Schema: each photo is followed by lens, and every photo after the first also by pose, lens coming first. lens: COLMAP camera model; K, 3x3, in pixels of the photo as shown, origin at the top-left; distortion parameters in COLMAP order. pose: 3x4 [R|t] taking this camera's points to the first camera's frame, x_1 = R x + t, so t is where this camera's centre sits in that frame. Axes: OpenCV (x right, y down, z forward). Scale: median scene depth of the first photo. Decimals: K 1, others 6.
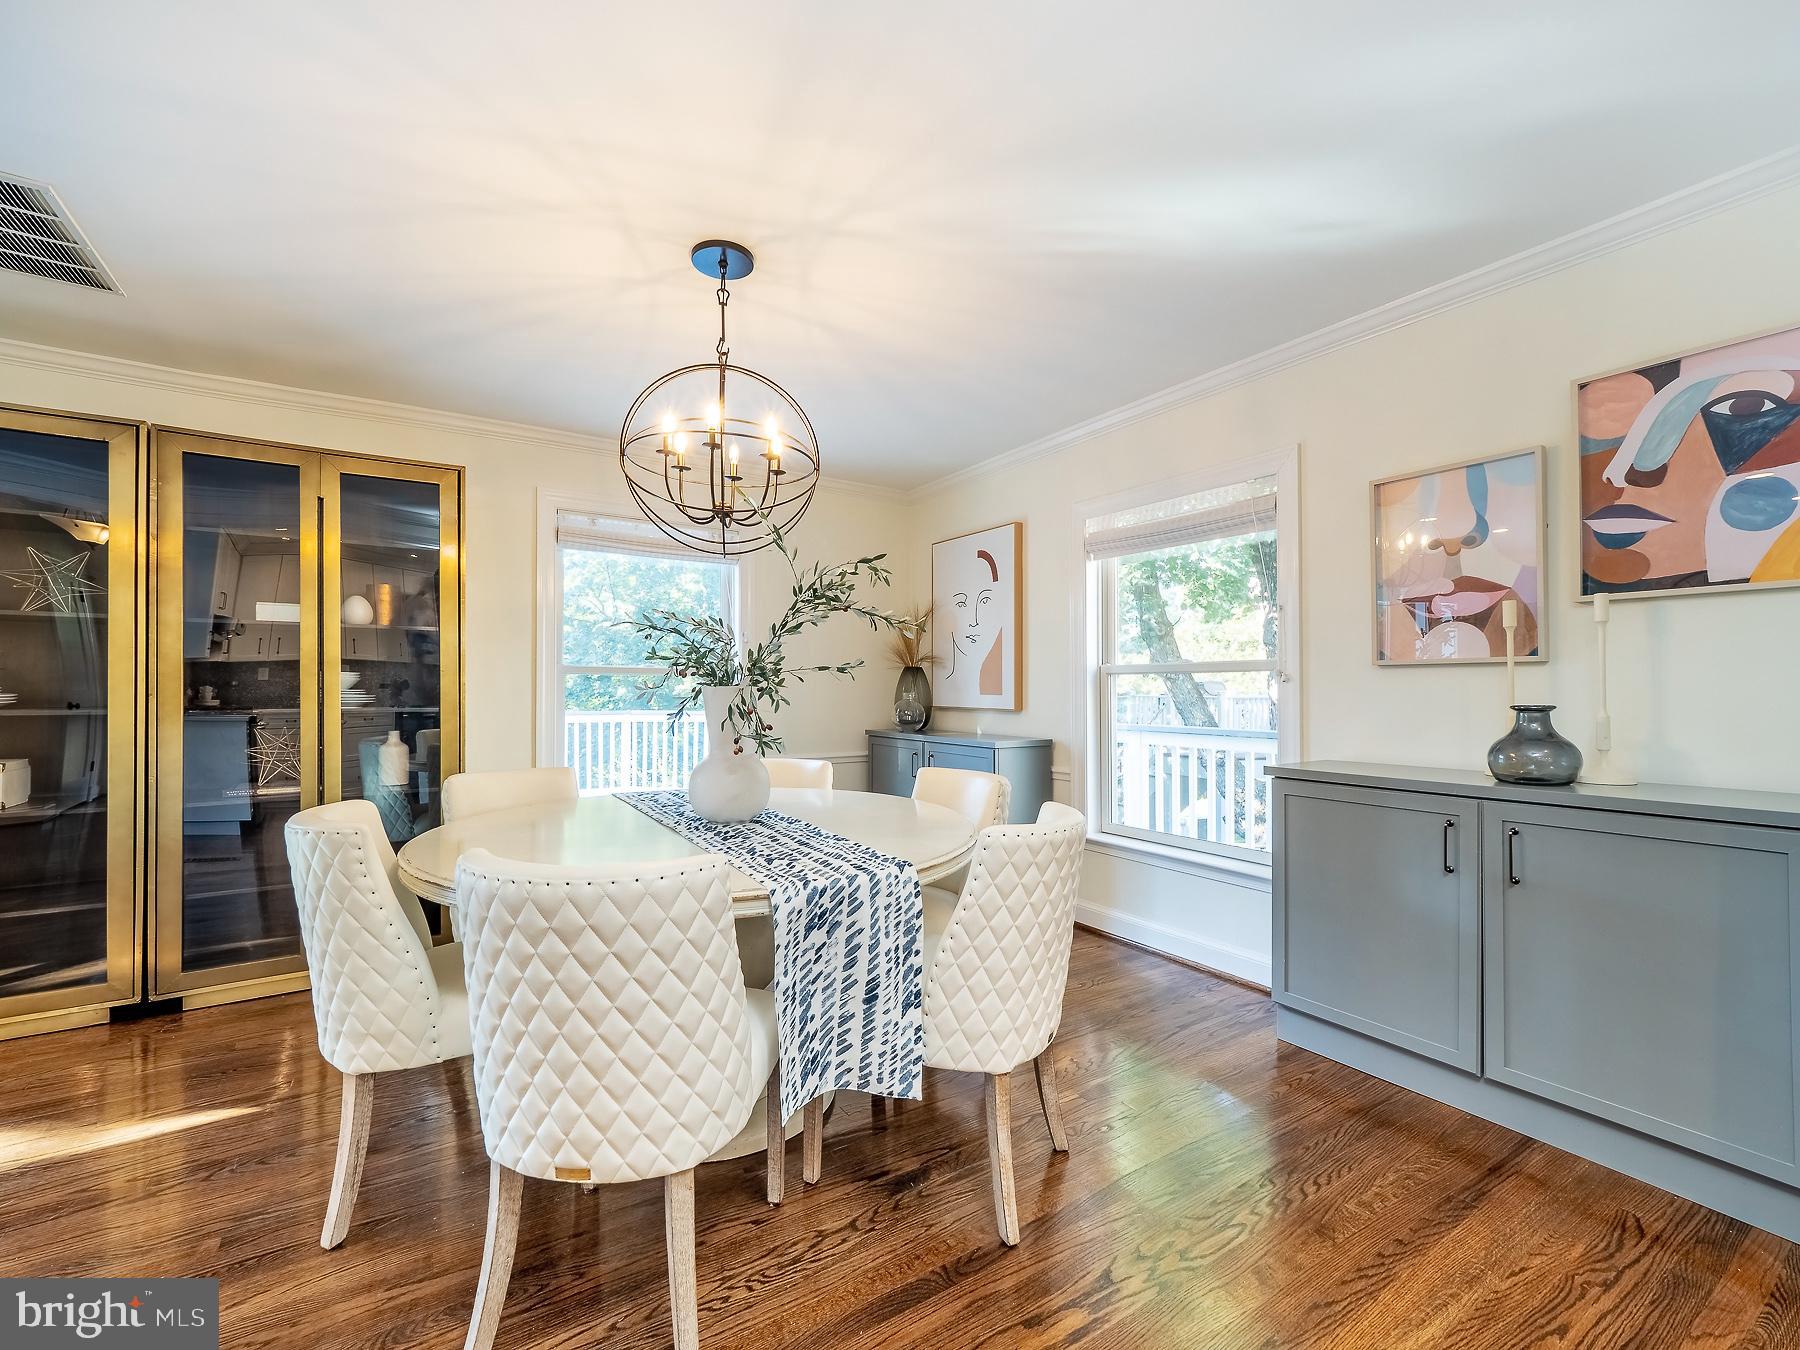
lens RADIAL K [[758.8, 0, 890.6], [0, 758.8, 690.5], [0, 0, 1]] dist [-0.004490, -0.000696]
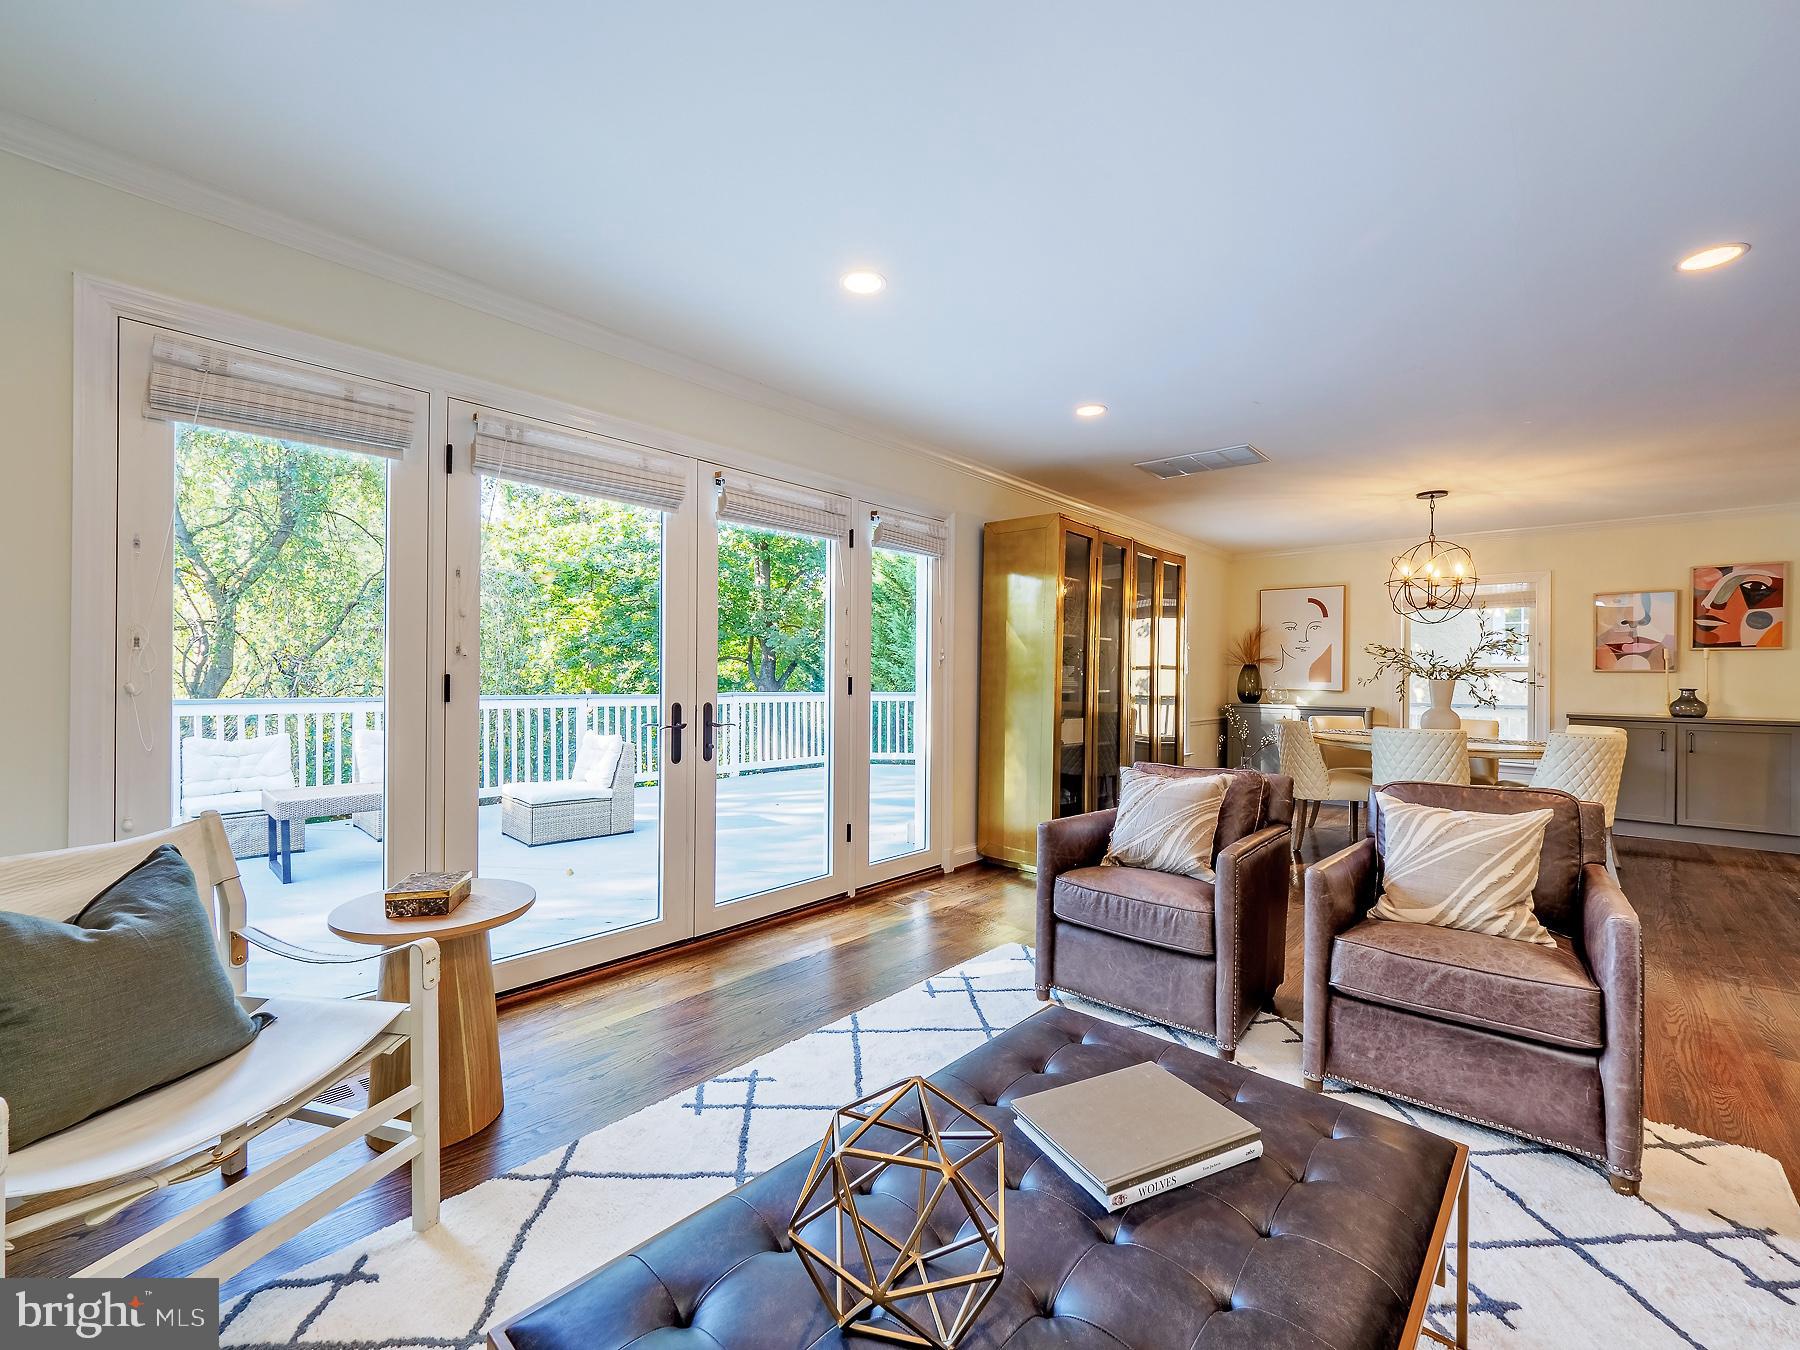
lens RADIAL K [[758.8, 0, 904.0], [0, 758.8, 681.9], [0, 0, 1]] dist [-0.004490, -0.000696]
pose [[0.969770, 0.012223, 0.243716, -2.479531], [-0.013098, 0.999912, 0.001969, 0.026710], [-0.243670, -0.005102, 0.969845, -0.921097]]
